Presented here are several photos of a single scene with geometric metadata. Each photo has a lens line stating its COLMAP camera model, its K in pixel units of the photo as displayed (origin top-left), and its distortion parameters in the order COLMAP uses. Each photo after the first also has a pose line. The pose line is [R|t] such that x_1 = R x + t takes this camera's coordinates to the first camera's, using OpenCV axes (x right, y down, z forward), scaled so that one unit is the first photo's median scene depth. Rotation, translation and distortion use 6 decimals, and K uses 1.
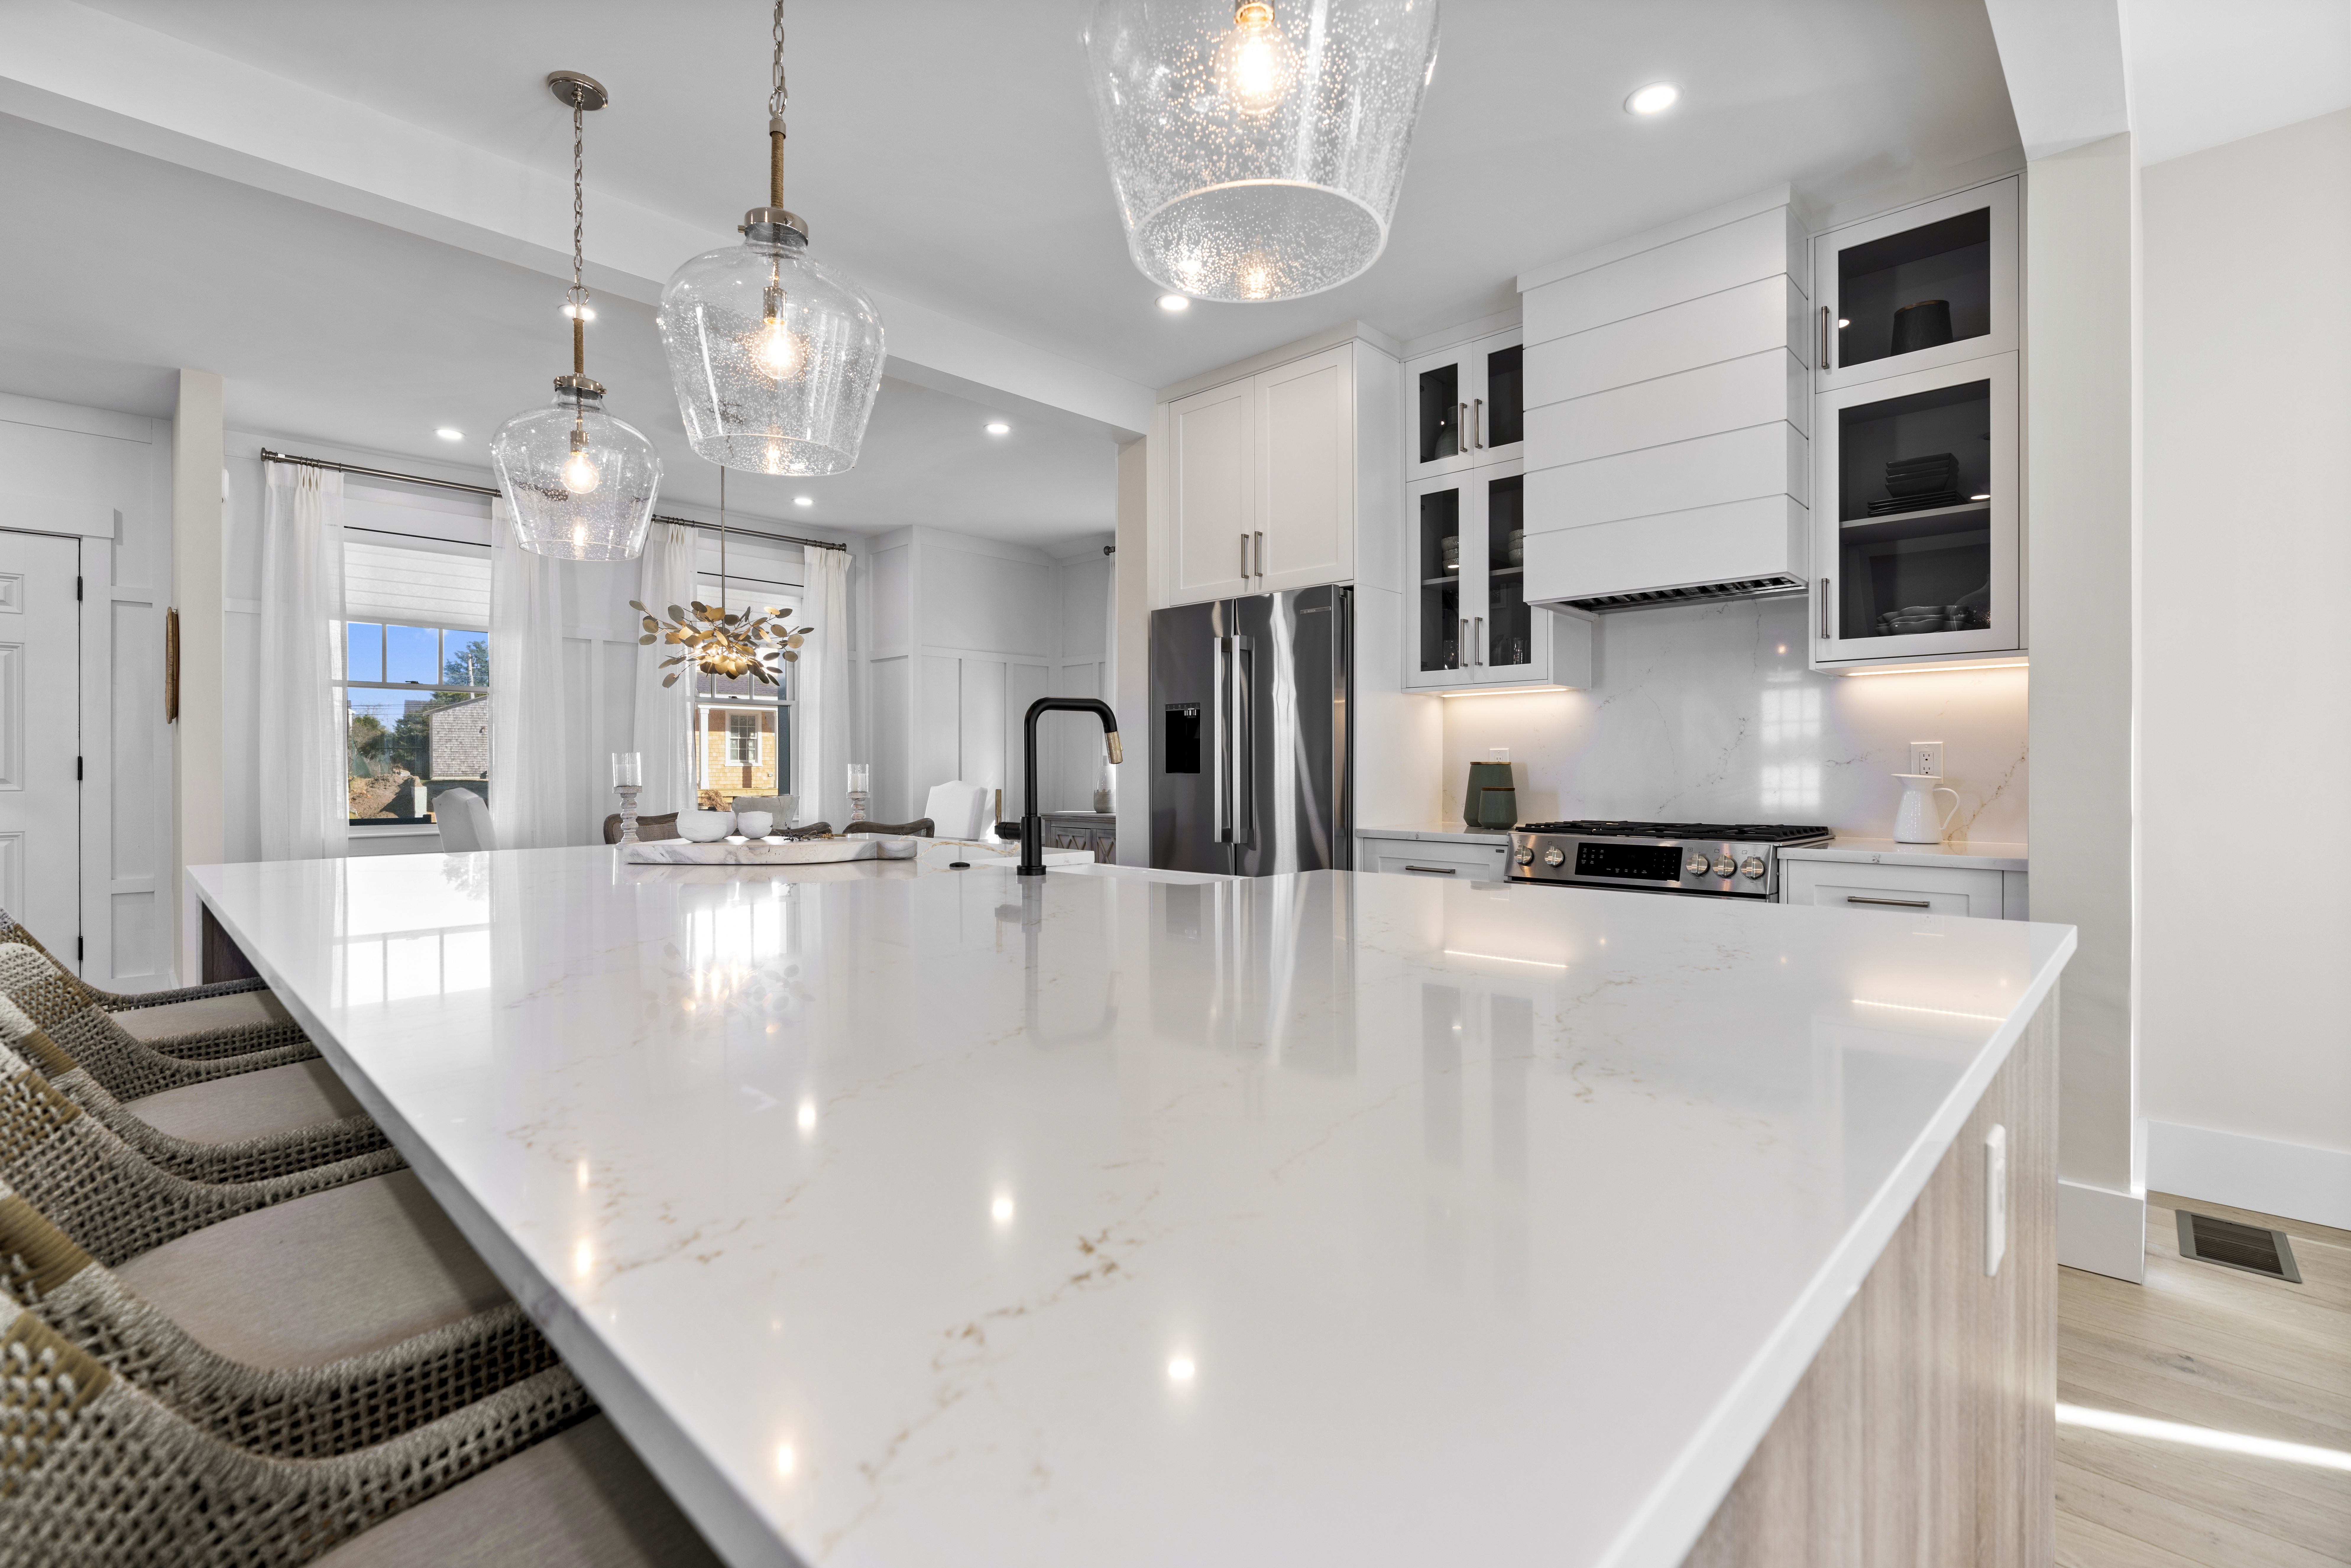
lens RADIAL K [[1055.3, 0, 1173.7], [0, 1055.3, 772.6], [0, 0, 1]] dist [-0.000959, 0.000052]
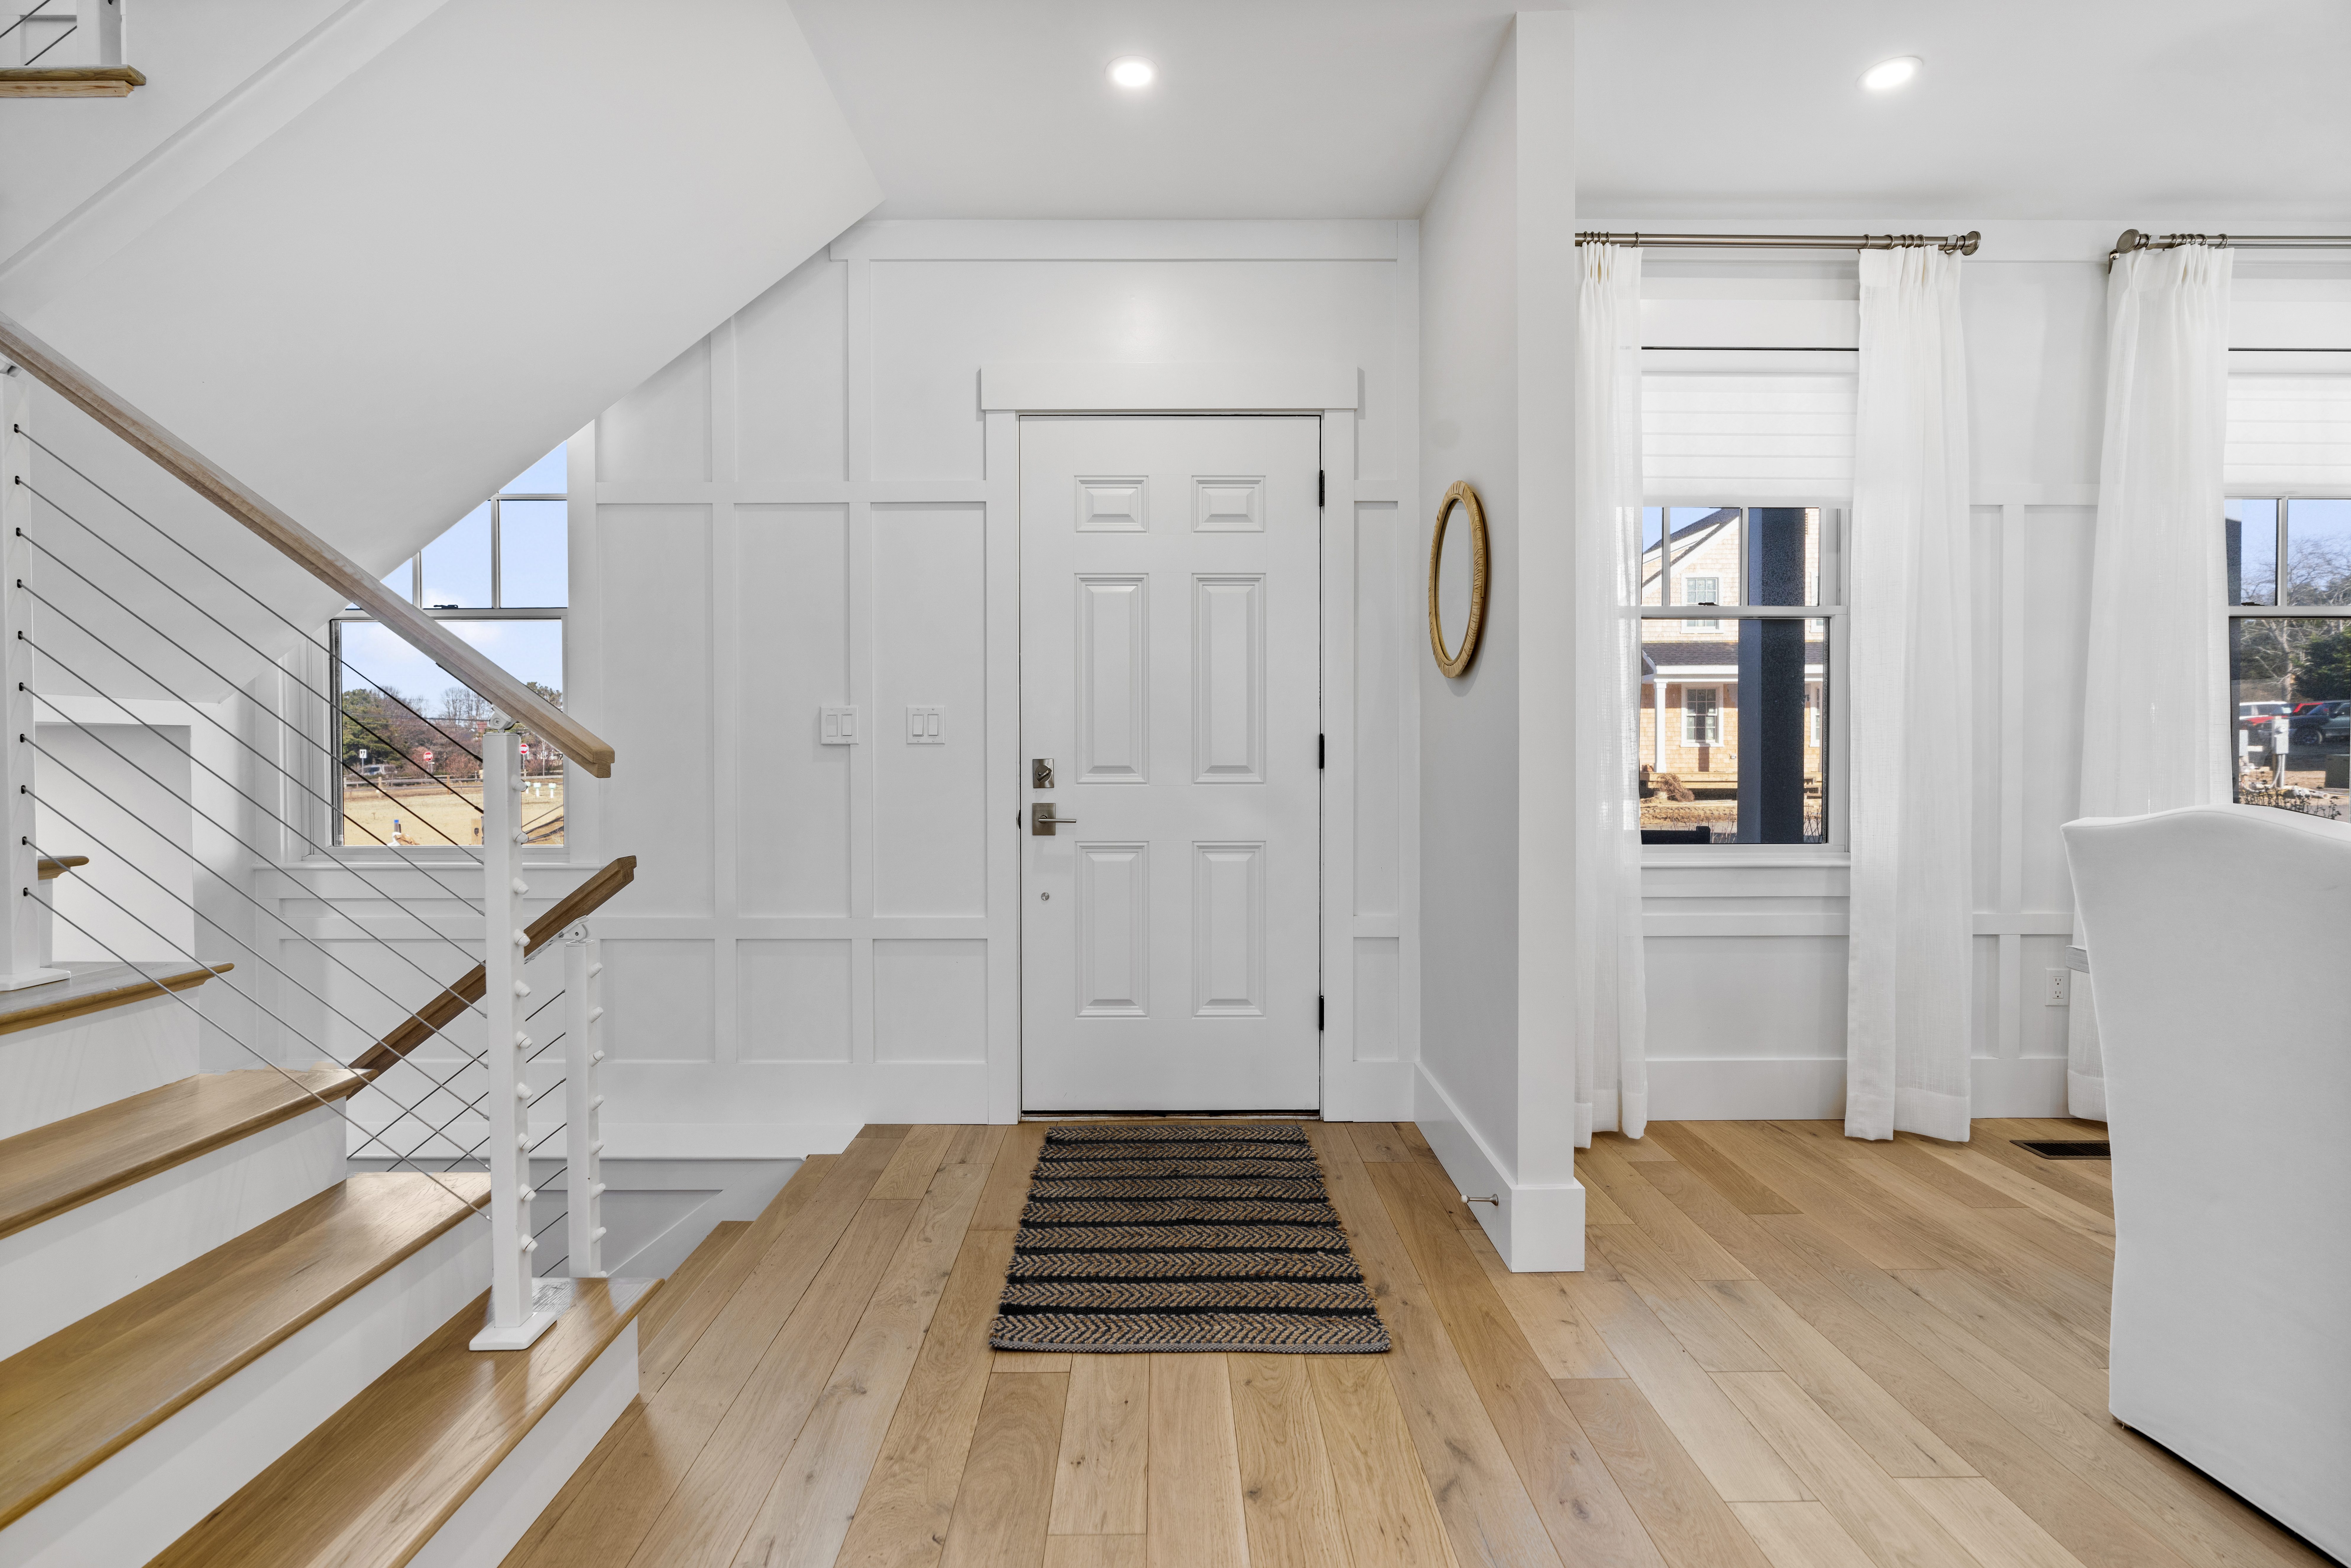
lens RADIAL K [[1055.3, 0, 1170.0], [0, 1055.3, 769.4], [0, 0, 1]] dist [-0.000959, 0.000052]
pose [[0.707364, 0.013984, -0.706711, -0.106651], [-0.003297, 0.999859, 0.016485, -0.000555], [0.706842, -0.009331, 0.707310, 0.076341]]
